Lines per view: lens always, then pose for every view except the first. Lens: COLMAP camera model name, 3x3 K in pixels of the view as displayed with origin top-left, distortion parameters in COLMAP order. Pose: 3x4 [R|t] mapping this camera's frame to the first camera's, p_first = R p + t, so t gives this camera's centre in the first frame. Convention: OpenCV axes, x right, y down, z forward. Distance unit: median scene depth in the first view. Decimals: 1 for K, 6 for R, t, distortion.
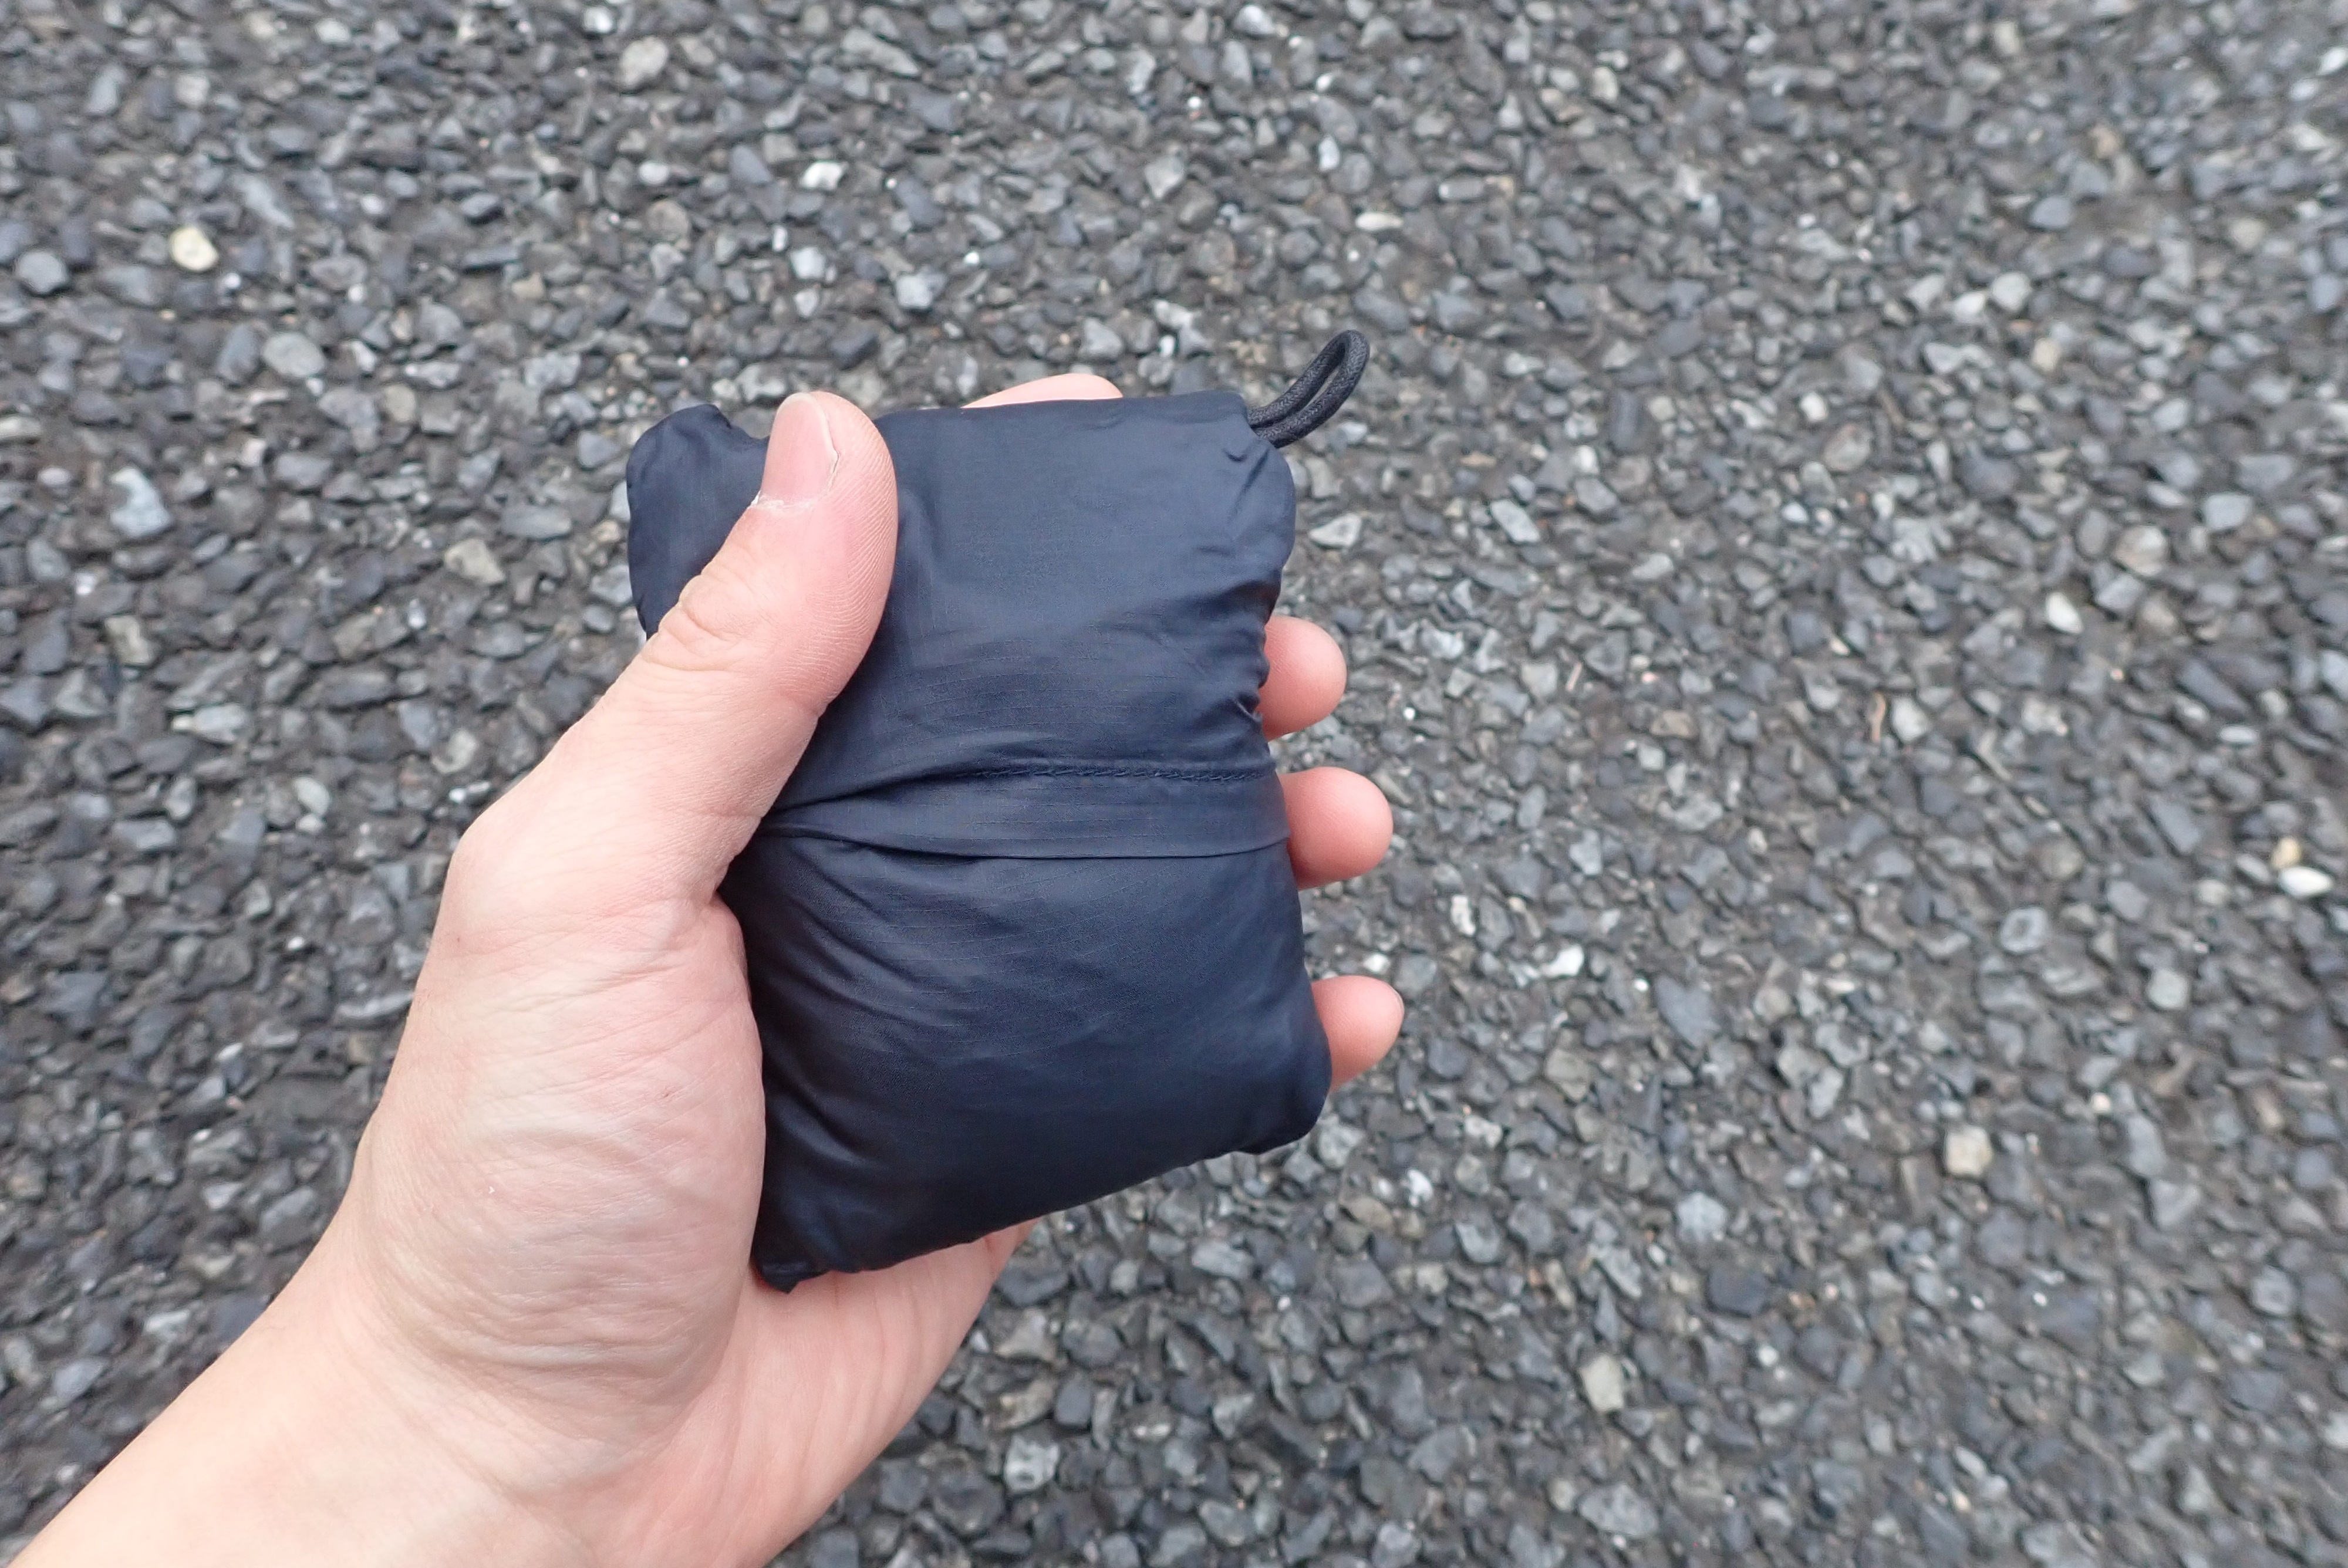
lens RADIAL K [[1761.2, 0, 1178.6], [0, 1761.2, 778.4], [0, 0, 1]] dist [0.008733, -0.003898]
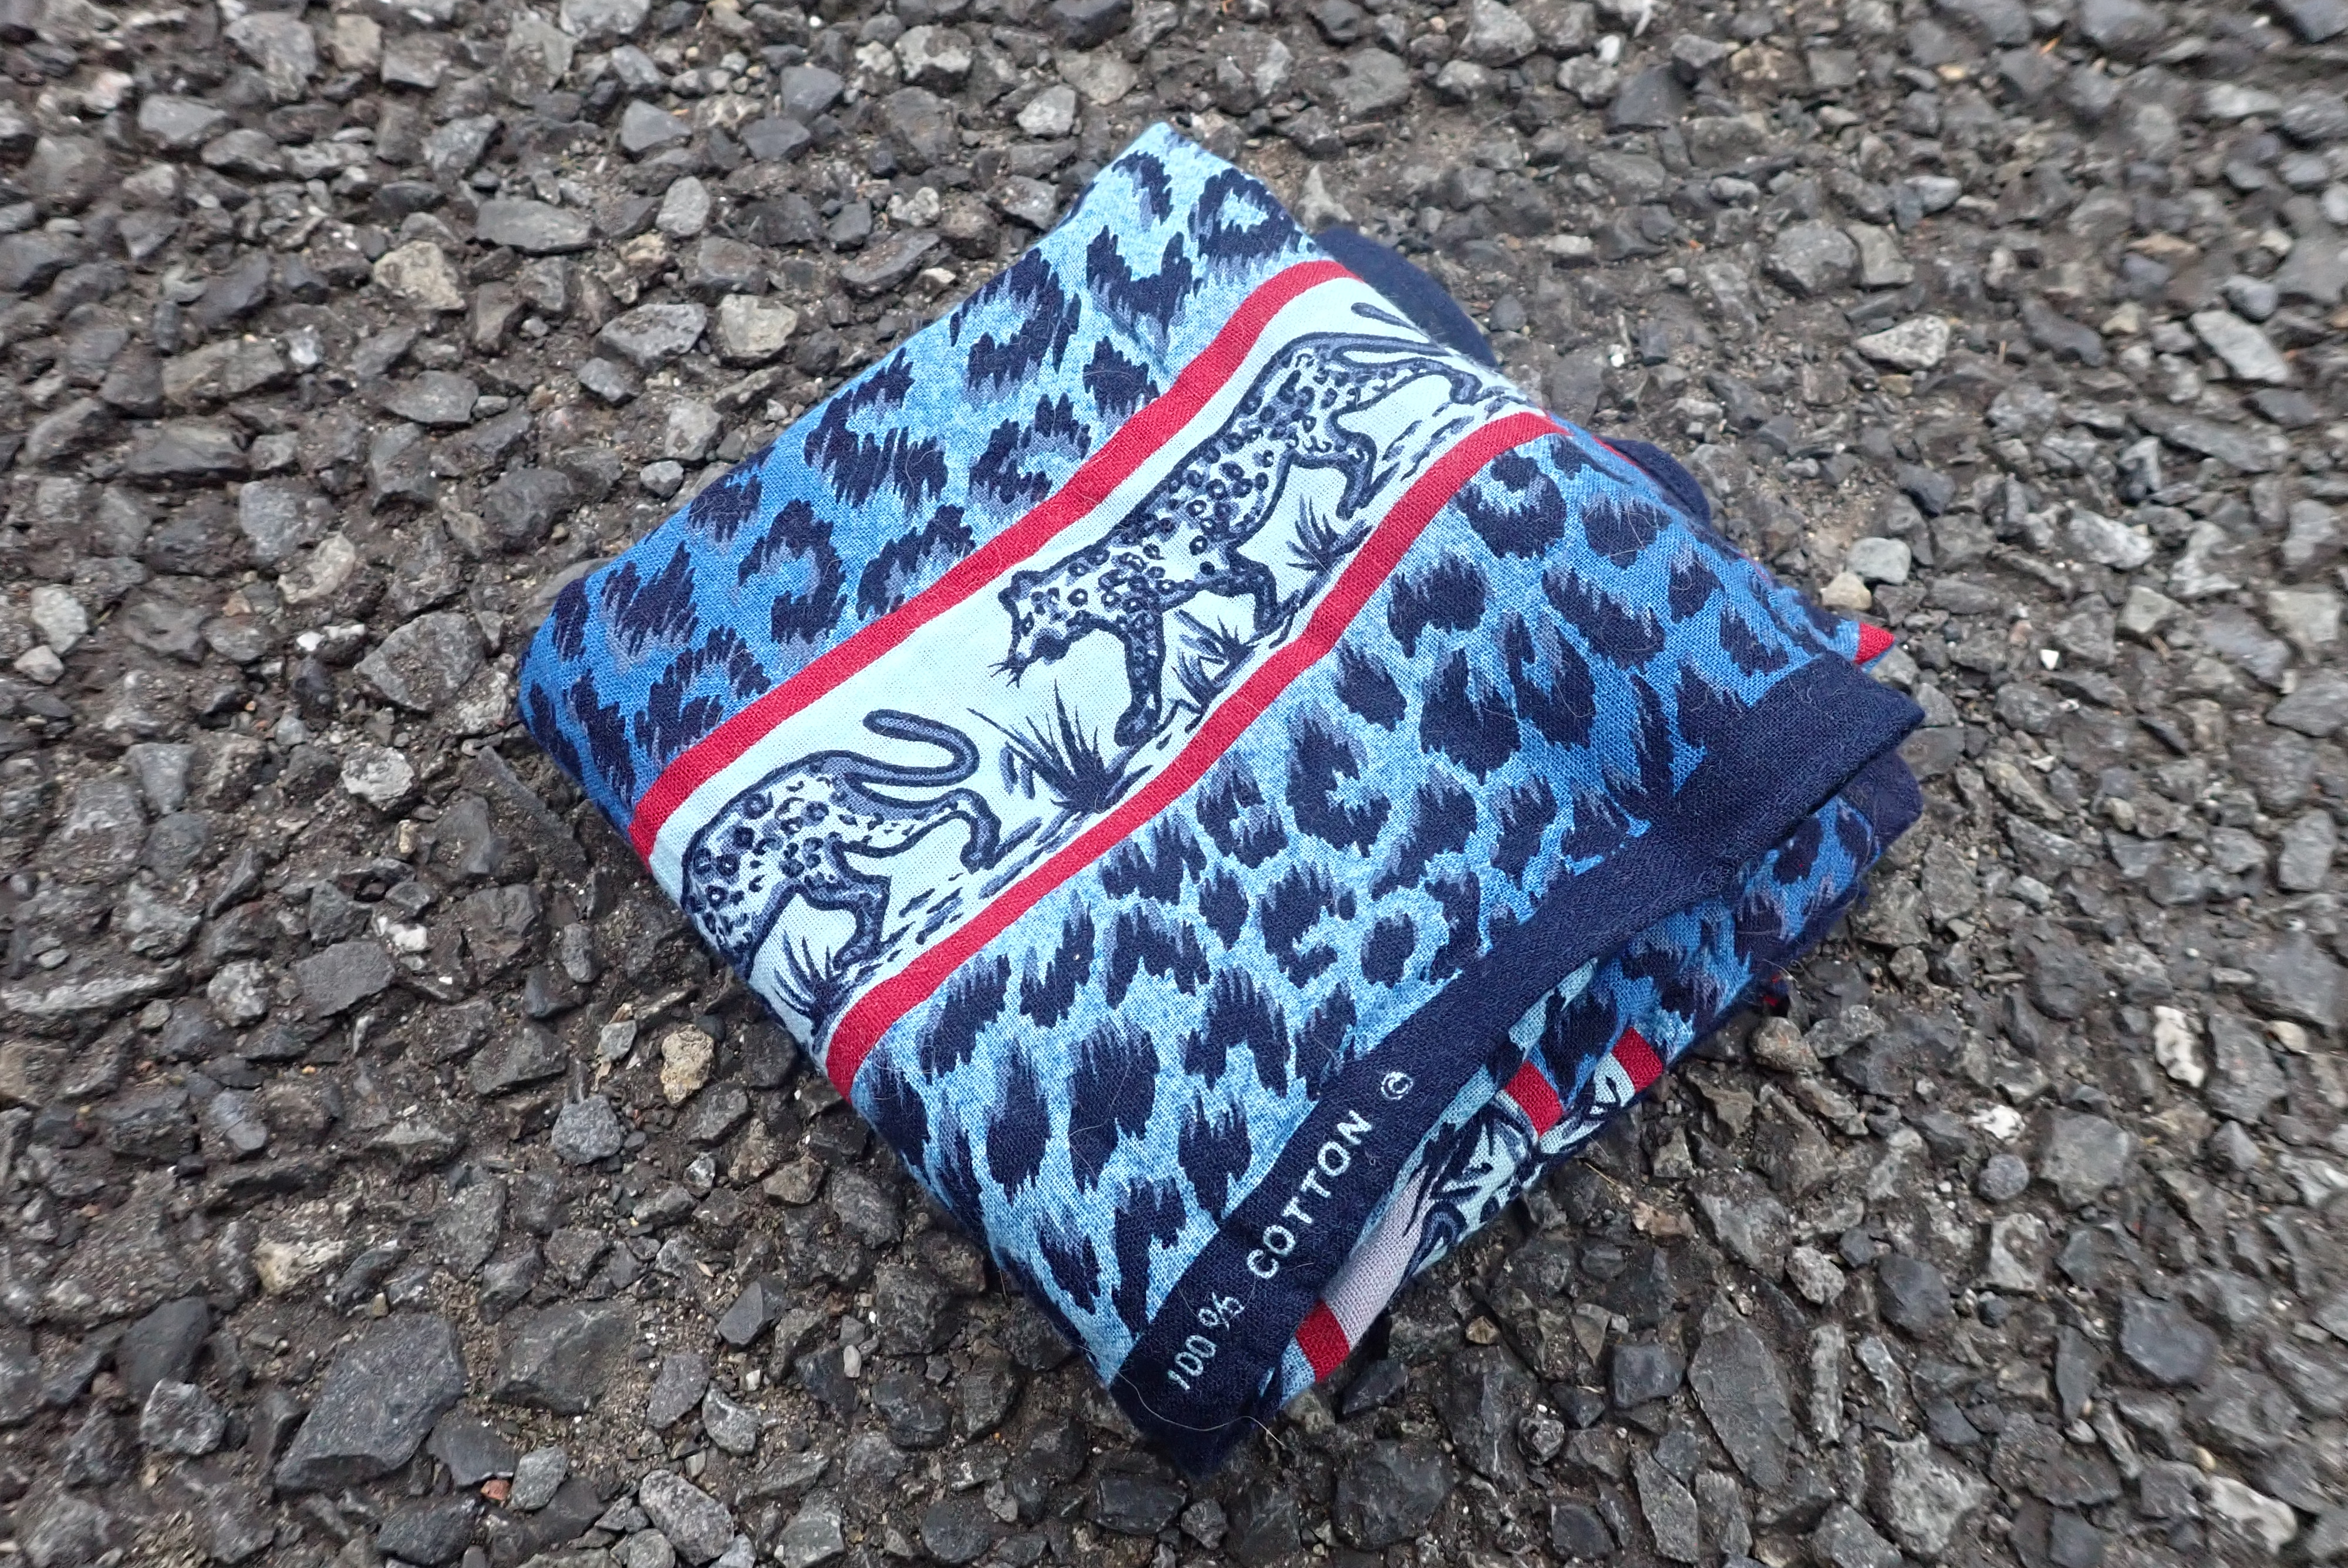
lens RADIAL K [[1761.2, 0, 1177.9], [0, 1761.2, 781.3], [0, 0, 1]] dist [0.008733, -0.003898]
pose [[0.986345, 0.077234, -0.145460, -0.048241], [-0.091024, 0.991713, -0.090661, 0.073435], [0.137252, 0.102663, 0.985202, 0.456514]]
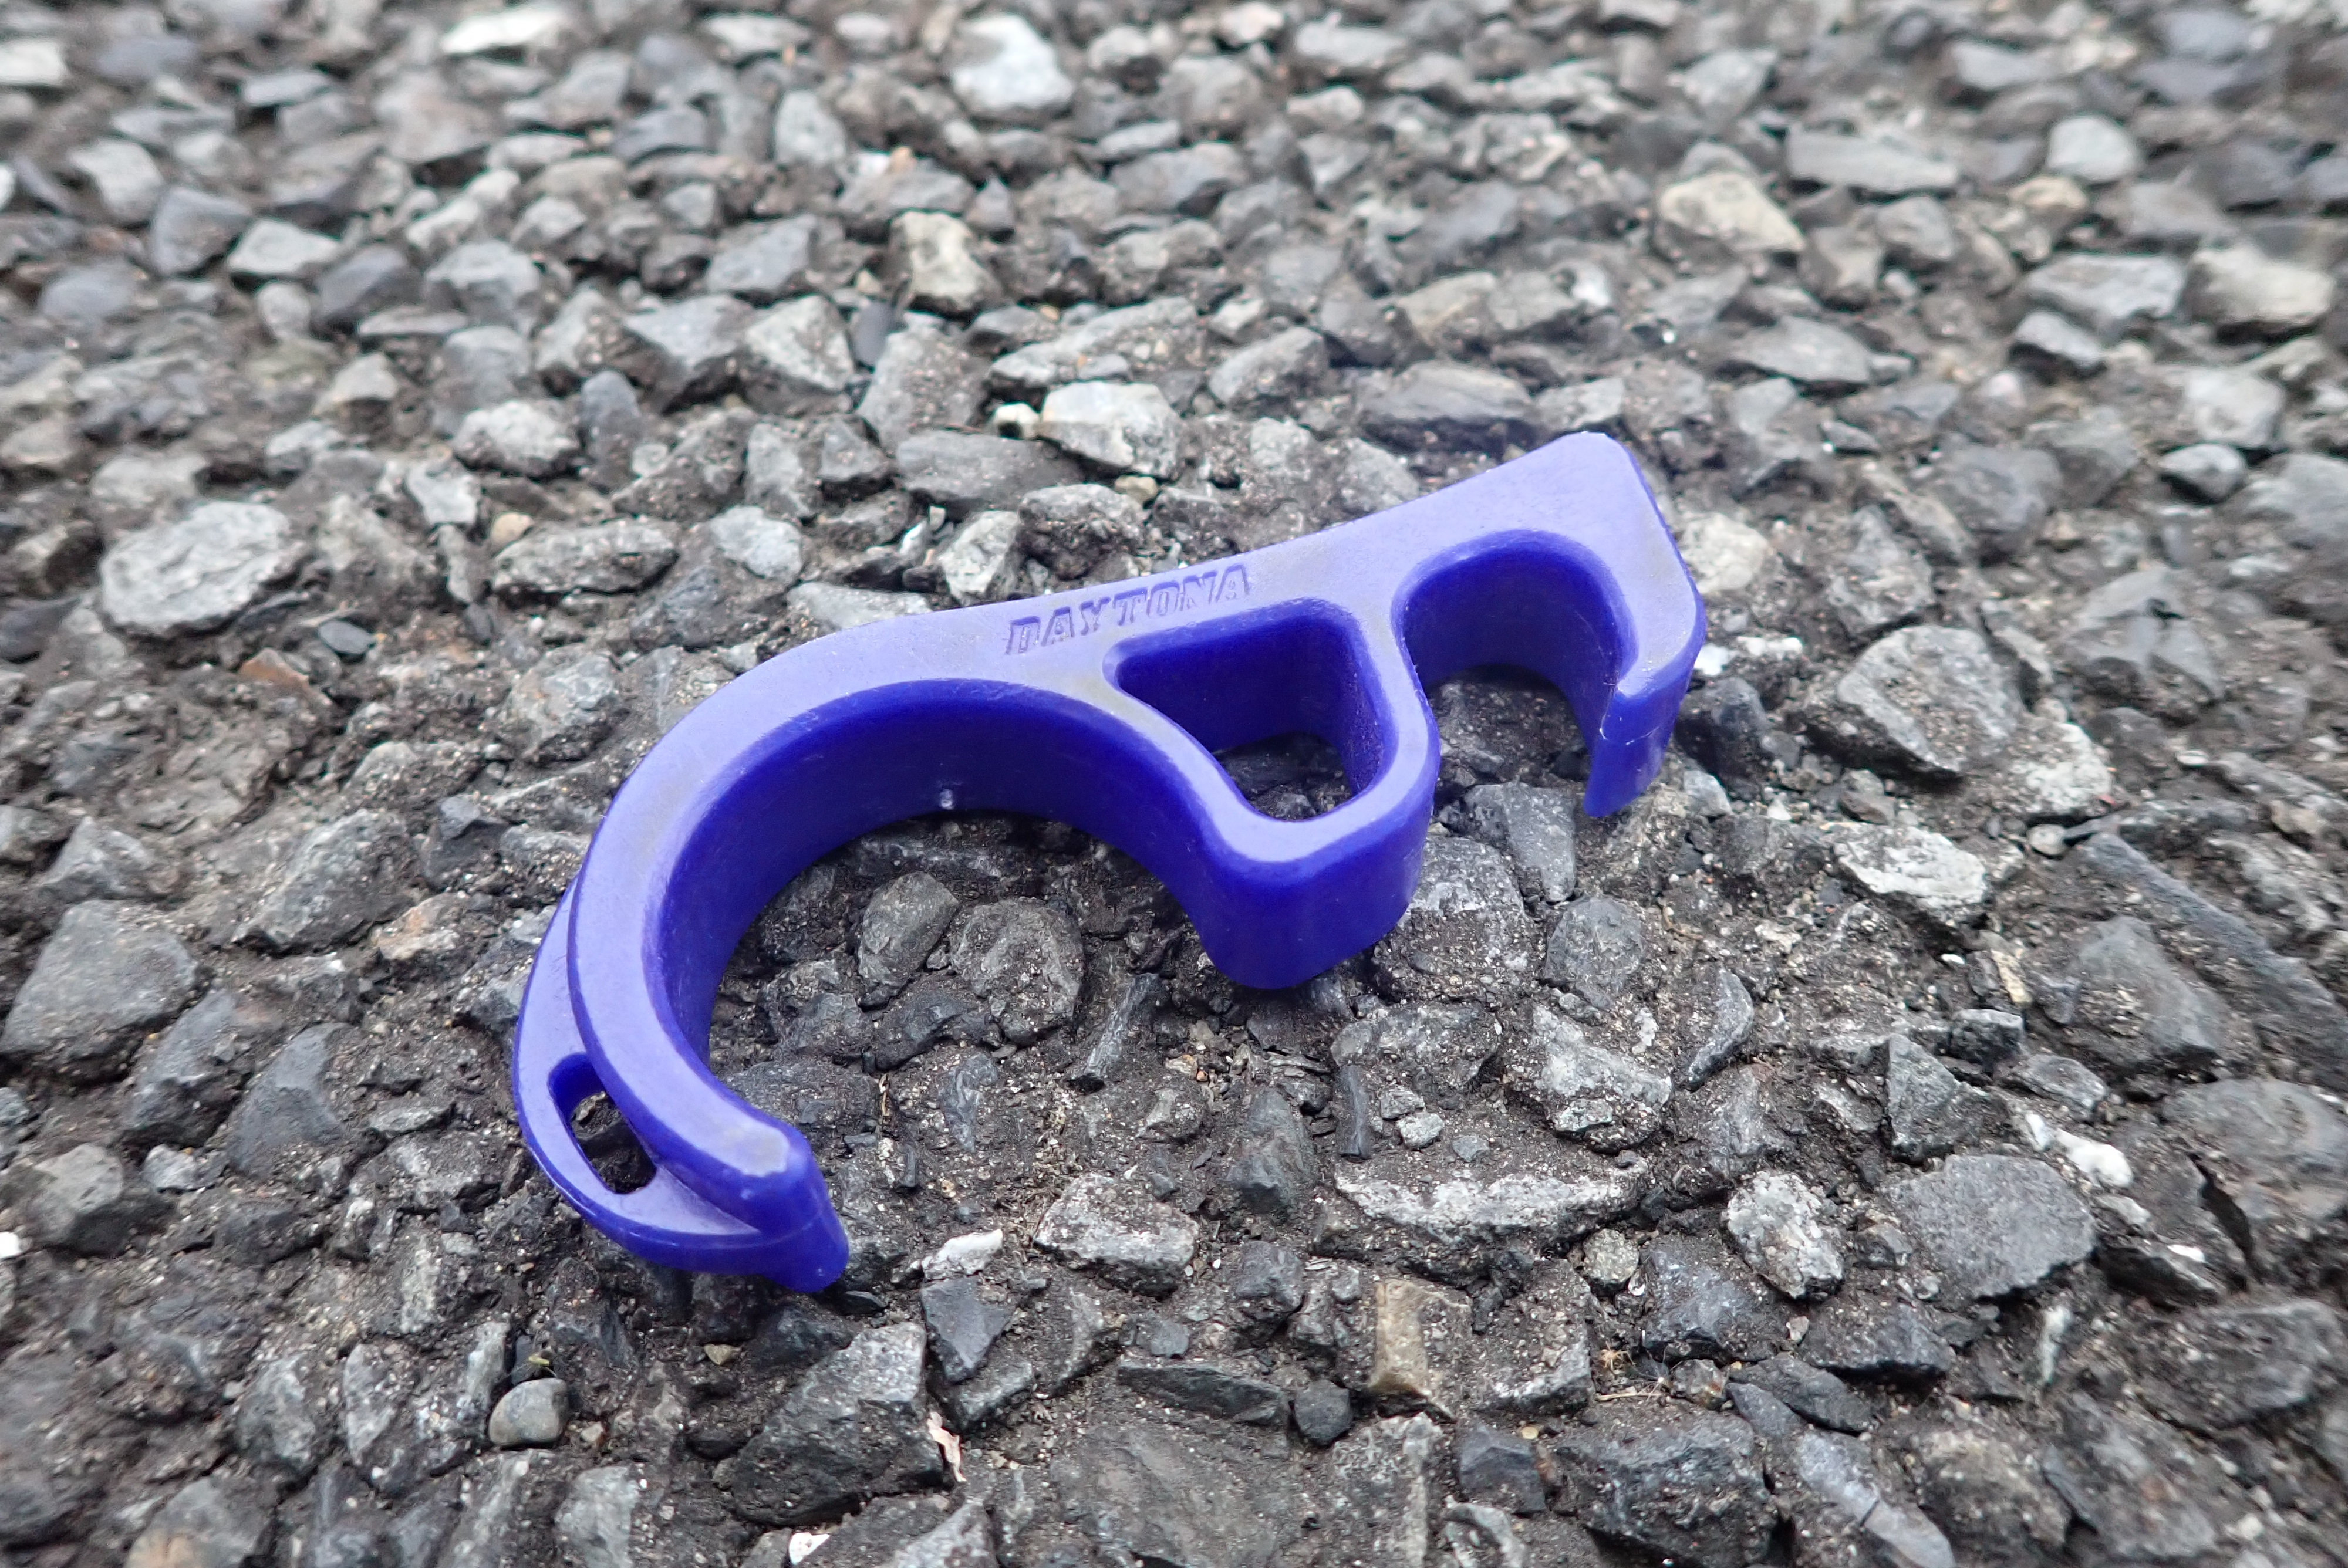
lens RADIAL K [[1761.2, 0, 1175.7], [0, 1761.2, 782.1], [0, 0, 1]] dist [0.008733, -0.003898]
pose [[0.944950, 0.096481, -0.312667, -0.369040], [-0.198716, 0.928362, -0.314096, 0.144443], [0.259964, 0.358937, 0.896428, 0.634992]]
